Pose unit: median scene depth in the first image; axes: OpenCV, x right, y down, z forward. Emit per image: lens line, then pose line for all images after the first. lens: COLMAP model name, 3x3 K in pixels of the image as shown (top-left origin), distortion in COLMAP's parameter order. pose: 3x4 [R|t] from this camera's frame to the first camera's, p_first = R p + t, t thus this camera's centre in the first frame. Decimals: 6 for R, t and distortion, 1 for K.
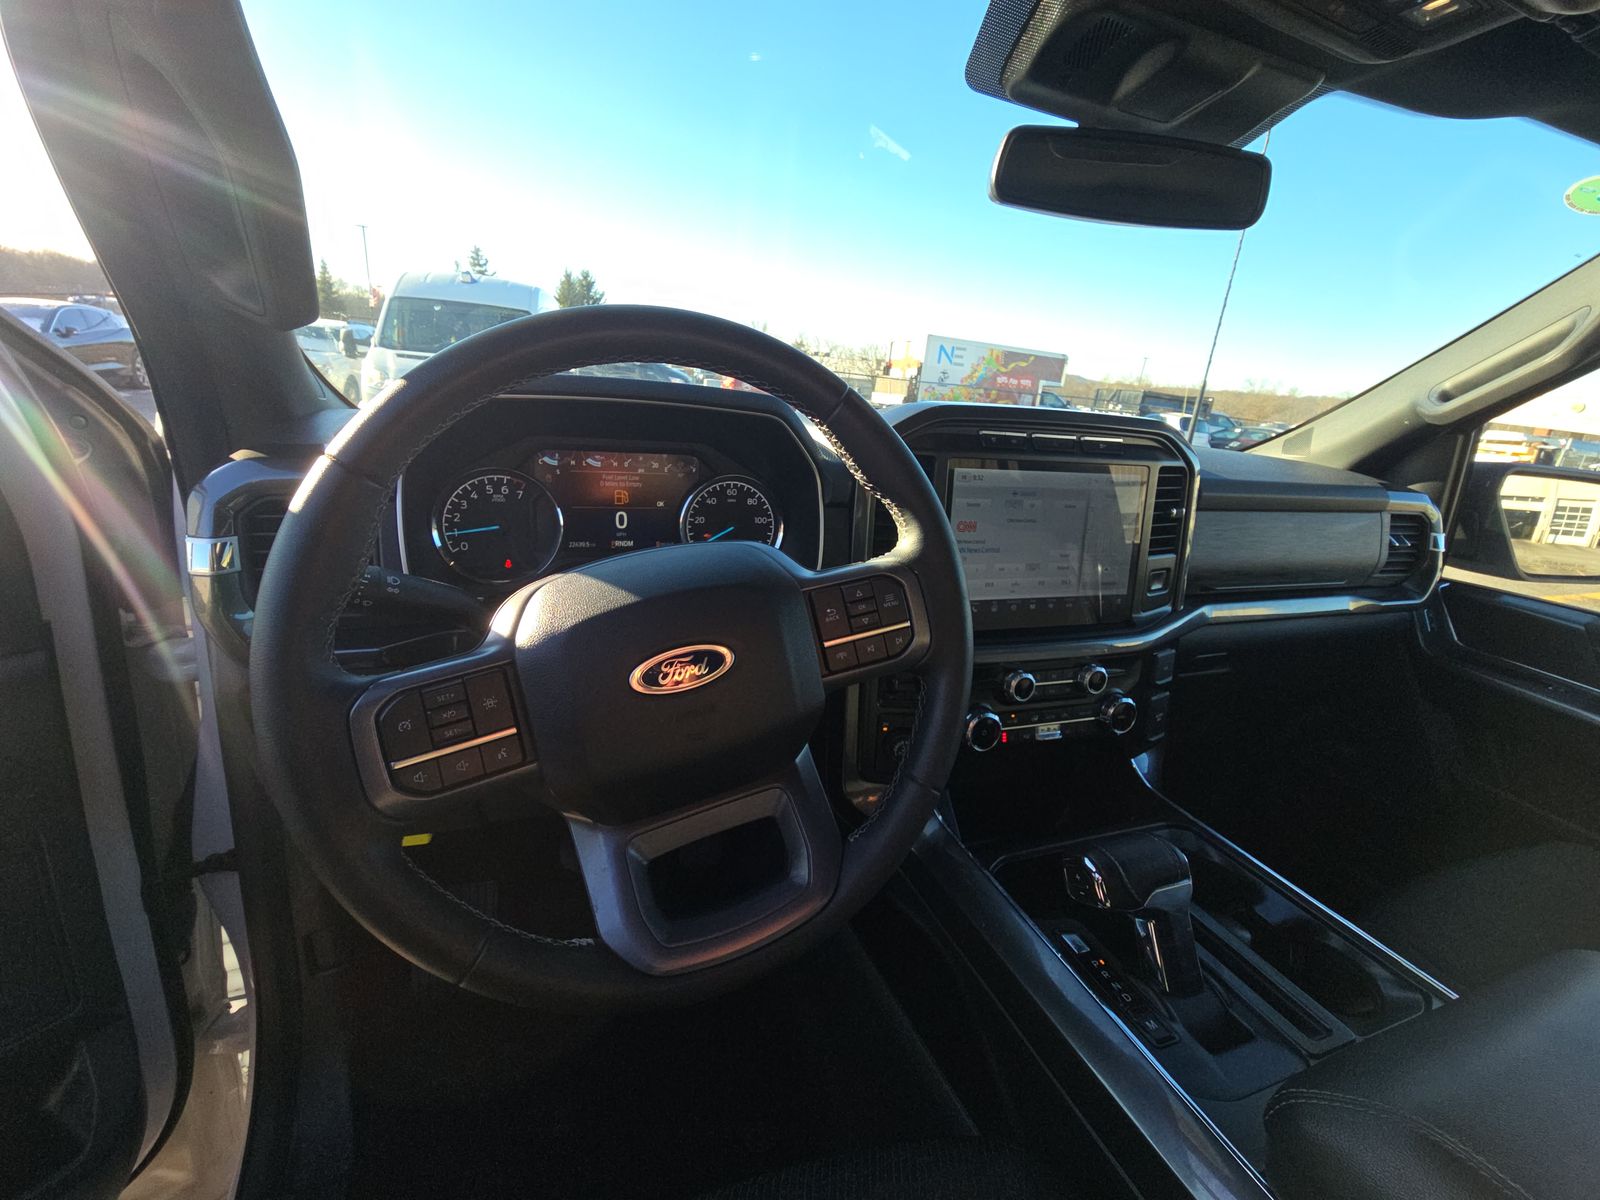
lens RADIAL K [[653.5, 0, 800.0], [0, 653.5, 600.0], [0, 0, 1]] dist [-0.000076, -0.009281]
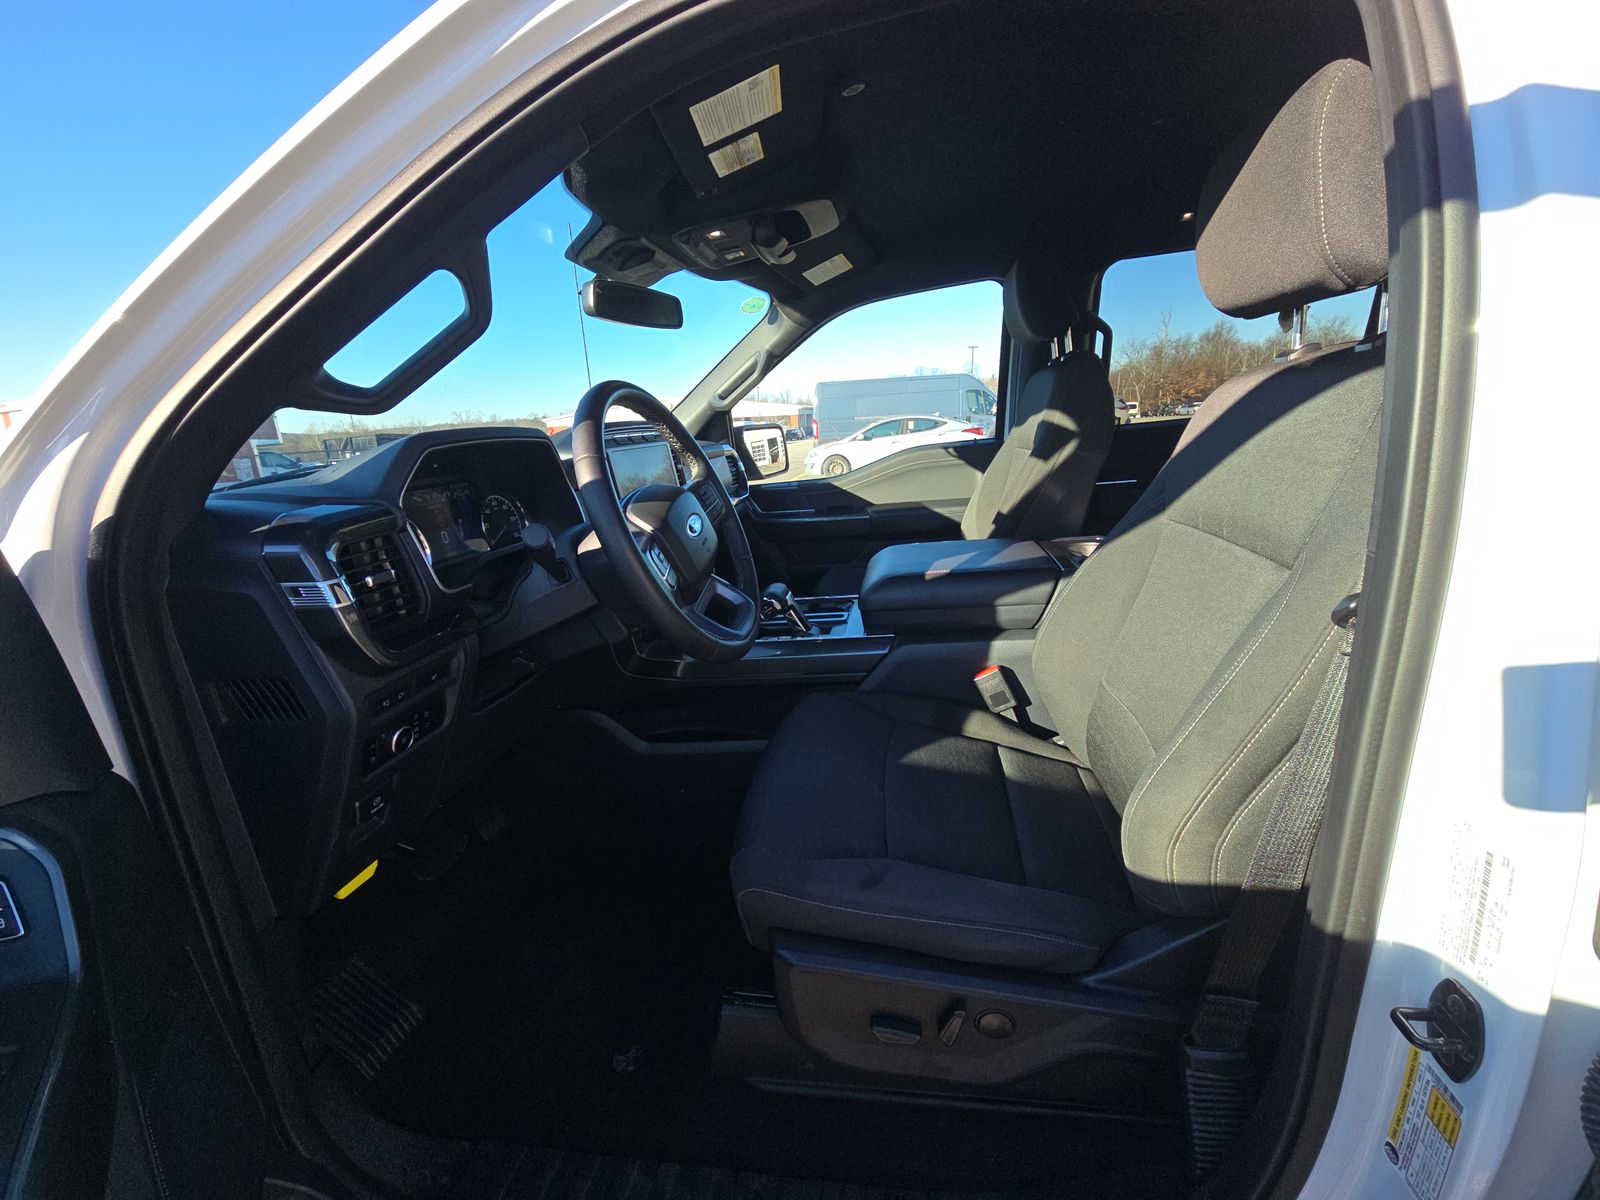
lens RADIAL K [[653.5, 0, 800.0], [0, 653.5, 600.0], [0, 0, 1]] dist [-0.000076, -0.009281]
pose [[0.455535, -0.335639, 0.824521, -0.786403], [0.383185, 0.909935, 0.158705, 0.040189], [-0.803528, 0.243648, 0.543119, -0.177278]]
